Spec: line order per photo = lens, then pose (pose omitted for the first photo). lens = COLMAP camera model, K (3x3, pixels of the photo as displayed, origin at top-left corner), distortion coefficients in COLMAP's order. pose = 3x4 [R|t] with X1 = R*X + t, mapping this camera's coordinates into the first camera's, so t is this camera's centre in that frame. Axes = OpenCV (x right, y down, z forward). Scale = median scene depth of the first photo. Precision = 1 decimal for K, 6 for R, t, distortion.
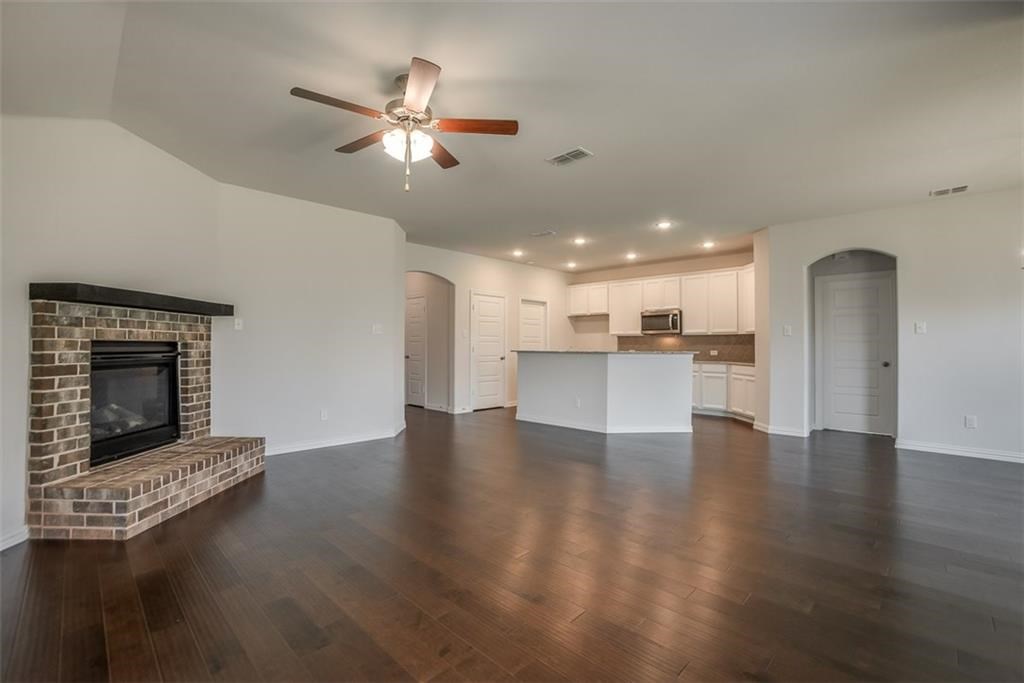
lens RADIAL K [[442.1, 0, 514.8], [0, 442.1, 341.9], [0, 0, 1]] dist [-0.032986, 0.005857]
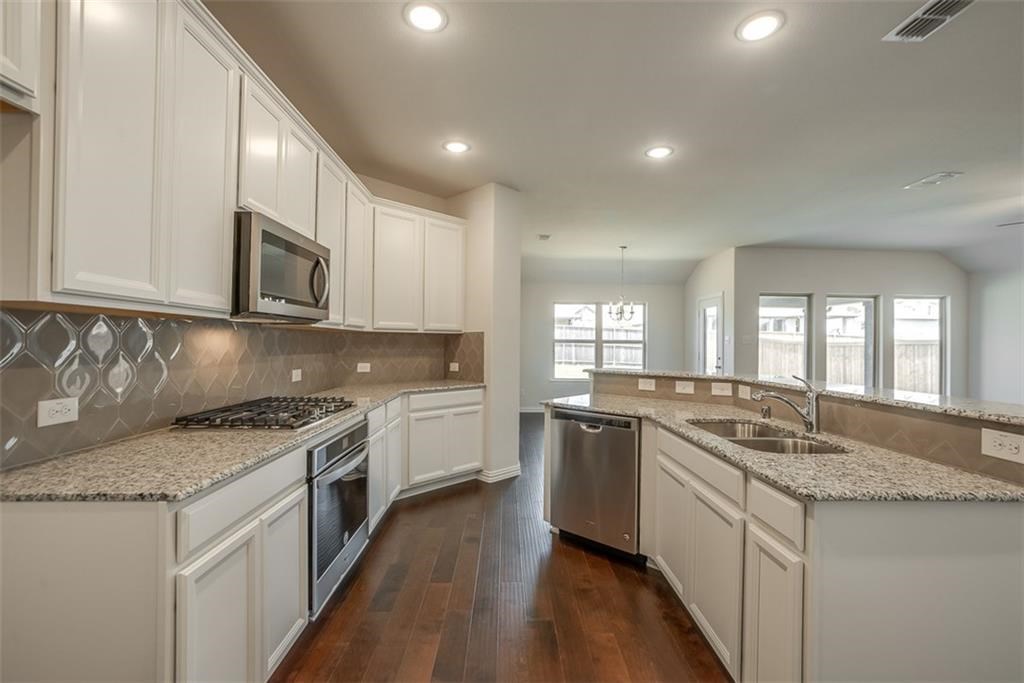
lens RADIAL K [[442.1, 0, 501.6], [0, 442.1, 338.4], [0, 0, 1]] dist [-0.032986, 0.005857]
pose [[-0.714517, -0.004335, 0.699605, 0.089588], [-0.018649, 0.999744, -0.012851, -0.007785], [-0.699370, -0.022229, -0.714414, 1.438735]]
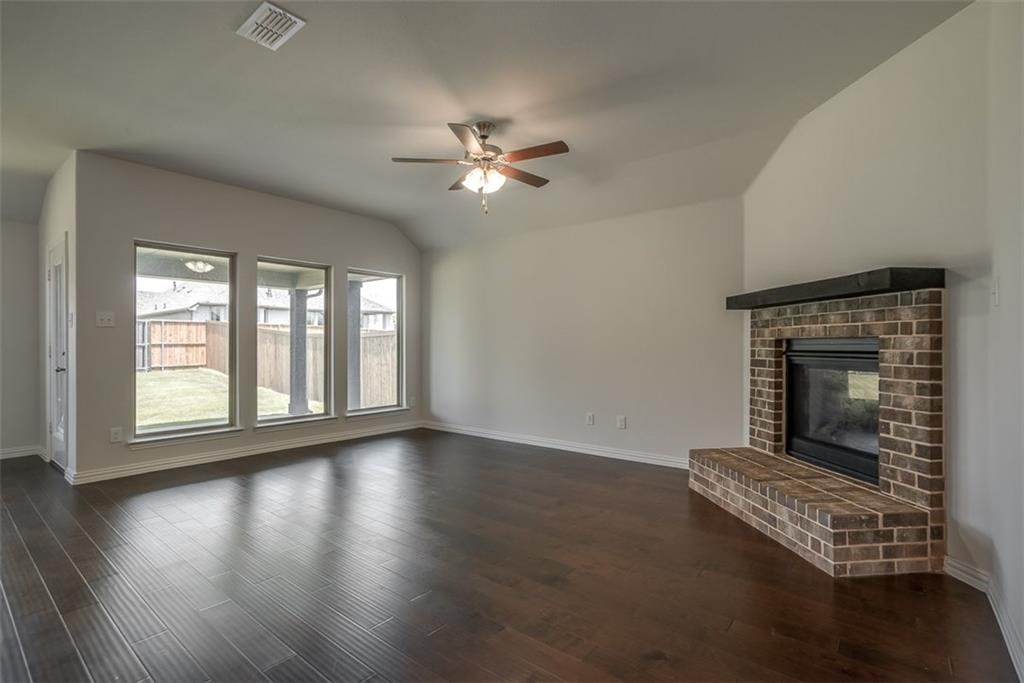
lens RADIAL K [[489.0, 0, 503.1], [0, 489.0, 345.7], [0, 0, 1]] dist [-0.019481, -0.000060]
pose [[-0.997717, 0.000141, -0.067526, -0.084224], [0.000641, 0.999973, -0.007386, 0.010133], [0.067524, -0.007413, -0.997690, 0.985925]]
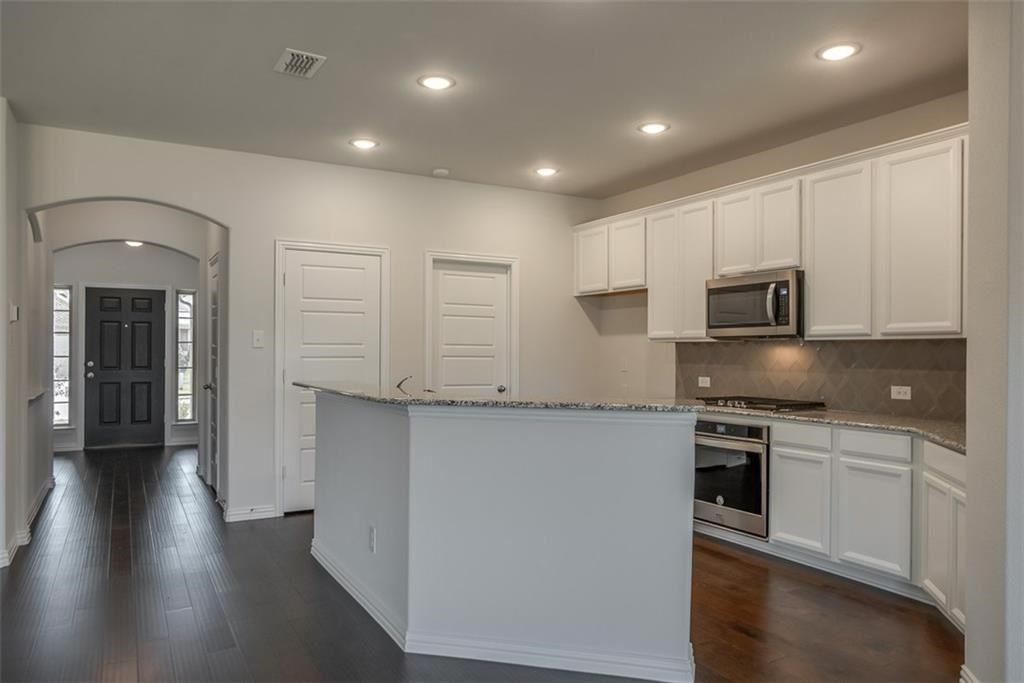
lens RADIAL K [[716.0, 0, 508.5], [0, 716.0, 342.4], [0, 0, 1]] dist [0.003732, 0.001081]
pose [[0.957029, -0.001266, -0.289989, 0.419003], [-0.001502, 0.999955, -0.009324, -0.010794], [0.289988, 0.009359, 0.956985, 0.498117]]
